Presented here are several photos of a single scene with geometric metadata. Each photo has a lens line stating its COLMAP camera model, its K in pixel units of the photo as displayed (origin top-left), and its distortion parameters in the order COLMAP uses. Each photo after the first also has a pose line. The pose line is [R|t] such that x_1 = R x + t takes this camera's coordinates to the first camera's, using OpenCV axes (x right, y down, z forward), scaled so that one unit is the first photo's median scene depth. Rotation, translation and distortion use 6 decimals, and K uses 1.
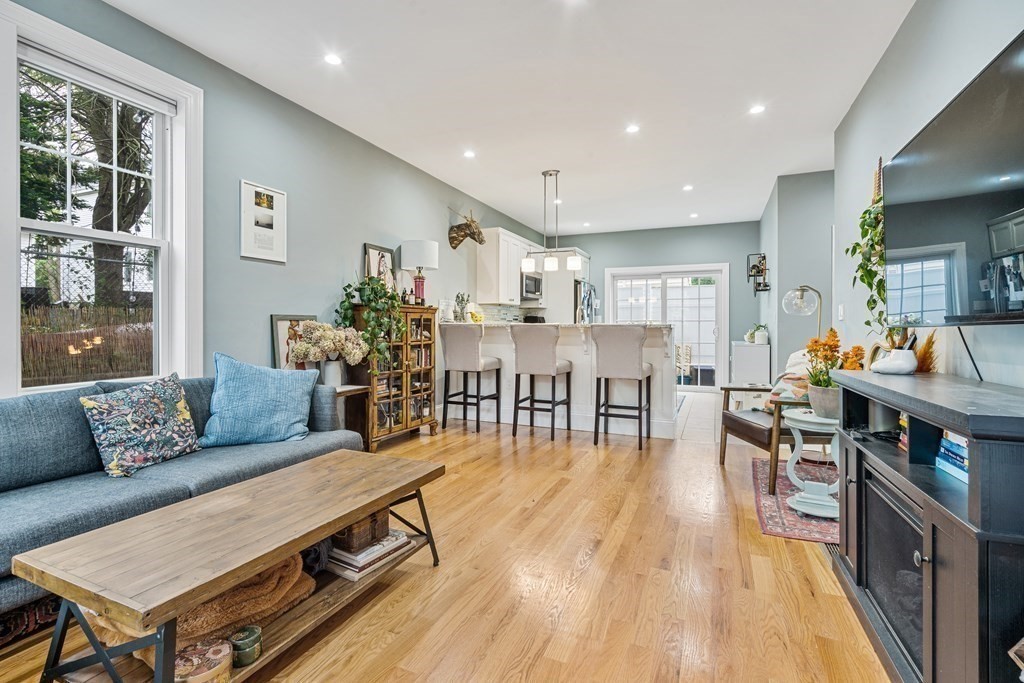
lens RADIAL K [[466.6, 0, 515.8], [0, 466.6, 326.6], [0, 0, 1]] dist [-0.002293, 0.001945]
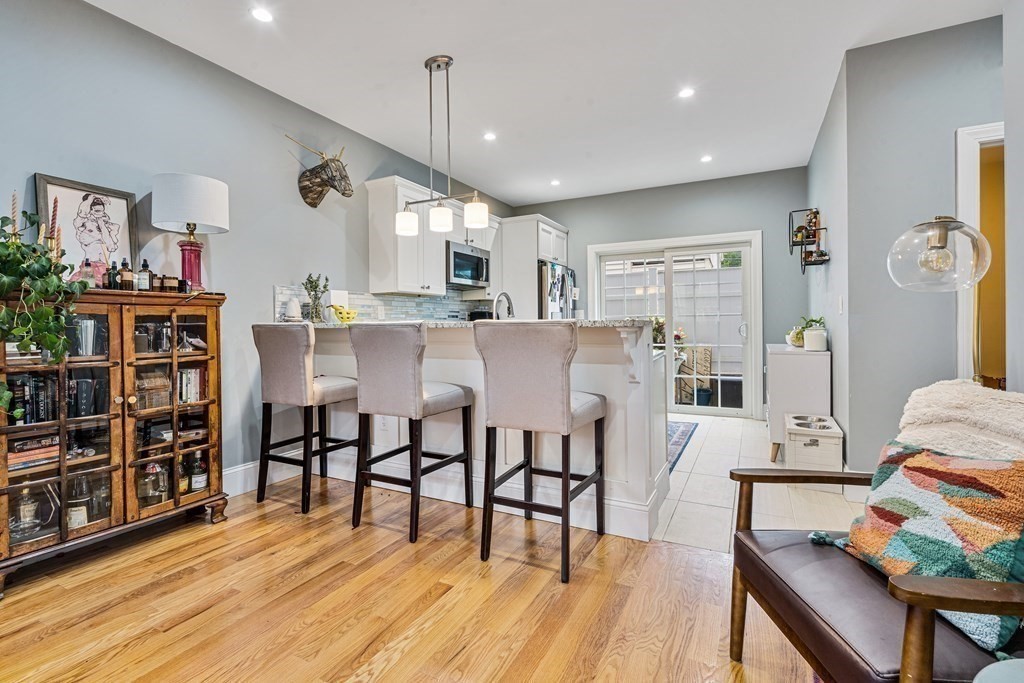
lens RADIAL K [[466.6, 0, 510.6], [0, 466.6, 327.9], [0, 0, 1]] dist [-0.002293, 0.001945]
pose [[0.997110, -0.012904, -0.074866, 0.225617], [0.013316, 0.999899, 0.005003, -0.000551], [0.074794, -0.005986, 0.997181, 0.467100]]
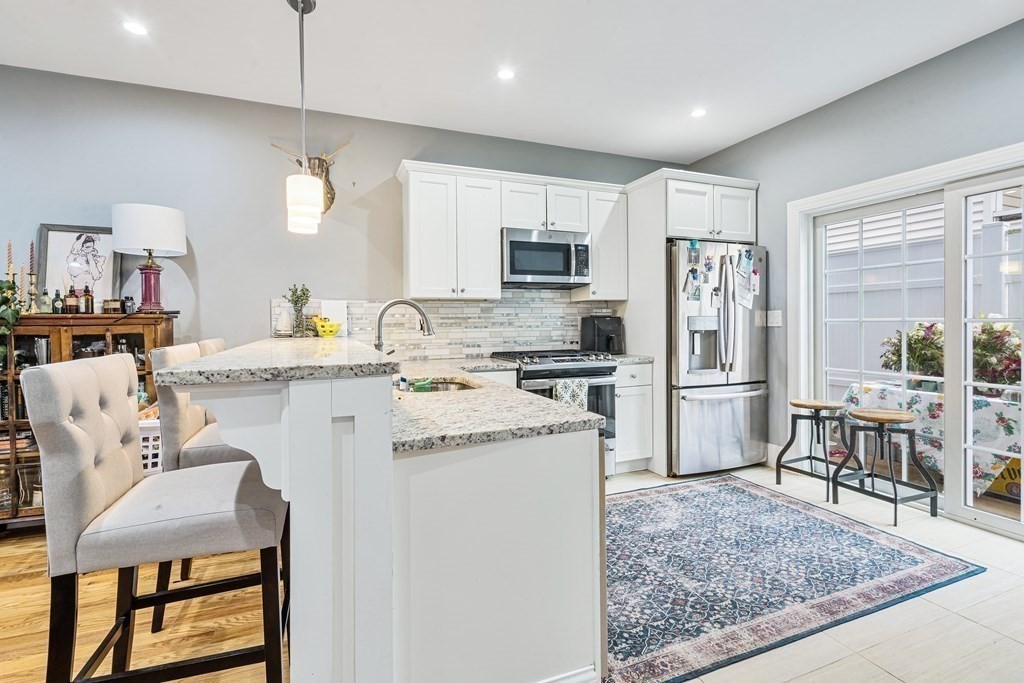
lens RADIAL K [[466.6, 0, 509.5], [0, 466.6, 331.9], [0, 0, 1]] dist [-0.002293, 0.001945]
pose [[0.708294, 0.004785, -0.705902, 0.577088], [0.011676, 0.999761, 0.018492, -0.025189], [0.705821, -0.021340, 0.708068, 0.905619]]
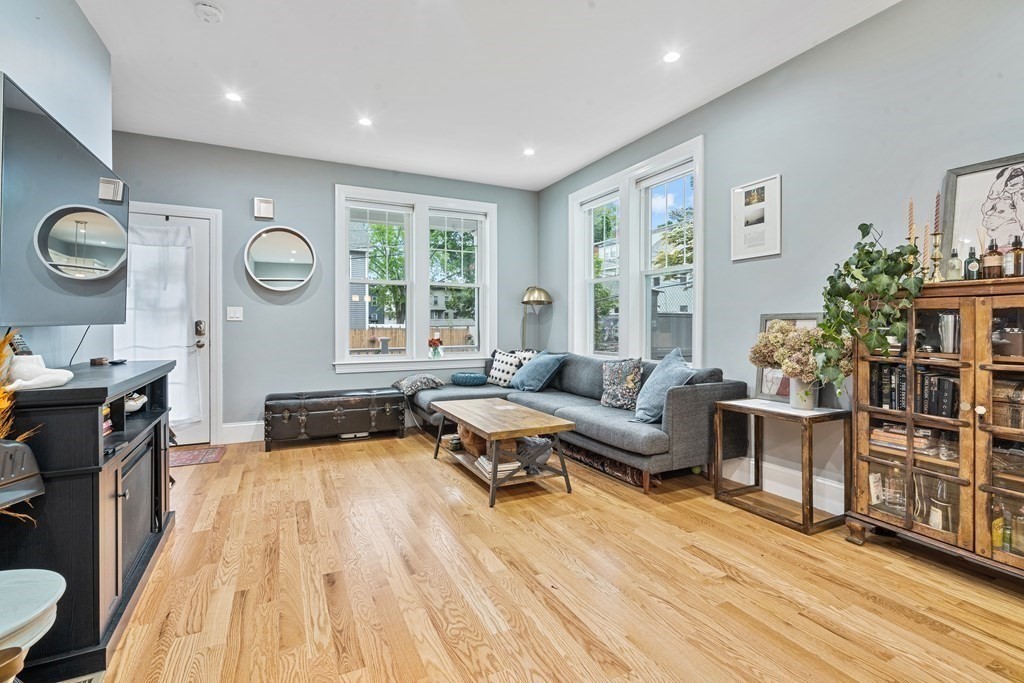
lens RADIAL K [[466.6, 0, 504.8], [0, 466.6, 327.4], [0, 0, 1]] dist [-0.002293, 0.001945]
pose [[-0.652558, 0.001540, -0.757737, 0.374048], [-0.000451, 0.999997, 0.002421, -0.001167], [0.757739, 0.001922, -0.652555, 0.875699]]
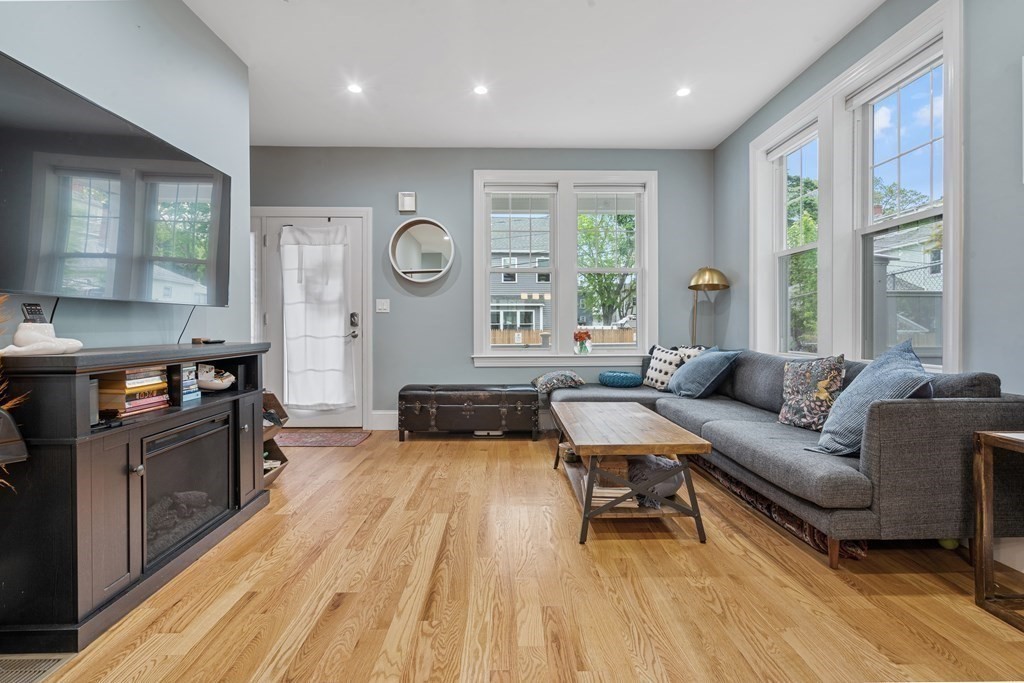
lens RADIAL K [[466.6, 0, 511.0], [0, 466.6, 328.0], [0, 0, 1]] dist [-0.002293, 0.001945]
pose [[-0.909949, -0.000342, -0.414719, 0.177349], [0.000602, 0.999998, -0.002145, 0.023142], [0.414719, -0.002201, -0.909947, 0.855672]]
